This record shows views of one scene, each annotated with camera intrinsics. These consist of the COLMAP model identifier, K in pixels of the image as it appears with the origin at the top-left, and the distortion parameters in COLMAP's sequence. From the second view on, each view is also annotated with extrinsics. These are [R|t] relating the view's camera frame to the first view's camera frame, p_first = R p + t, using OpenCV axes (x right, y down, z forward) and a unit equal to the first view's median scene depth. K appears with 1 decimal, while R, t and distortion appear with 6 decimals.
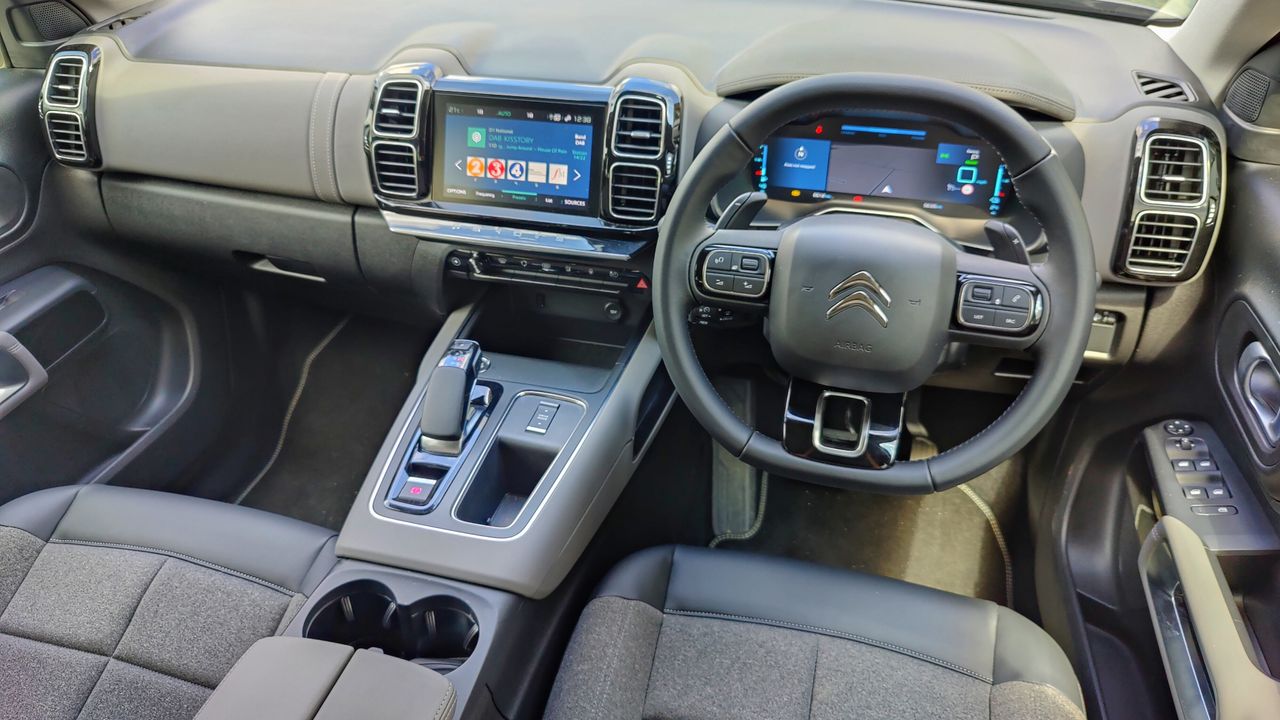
lens RADIAL K [[1027.6, 0, 601.7], [0, 1027.6, 357.4], [0, 0, 1]] dist [-0.001461, 0.004166]
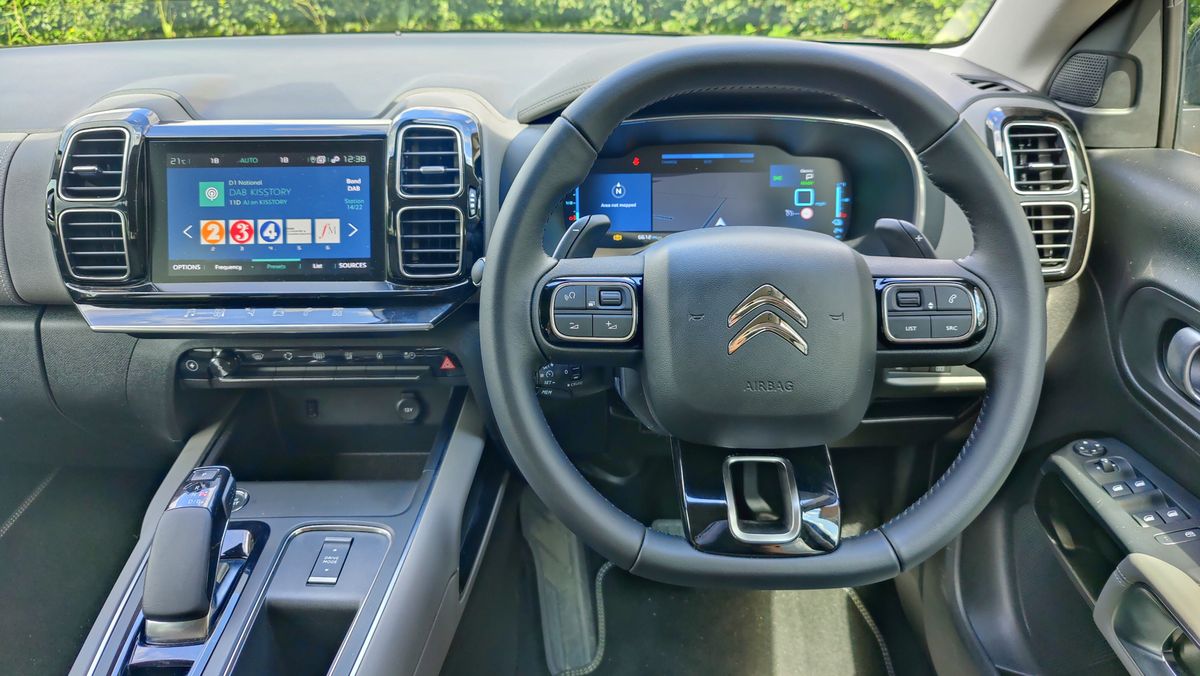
lens RADIAL K [[913.1, 0, 603.0], [0, 913.1, 257.0], [0, 0, 1]] dist [0.003813, 0.006783]
pose [[0.958526, -0.080167, 0.273497, -0.033069], [0.142736, 0.965635, -0.217199, 0.019754], [-0.246686, 0.247229, 0.937029, 0.306737]]
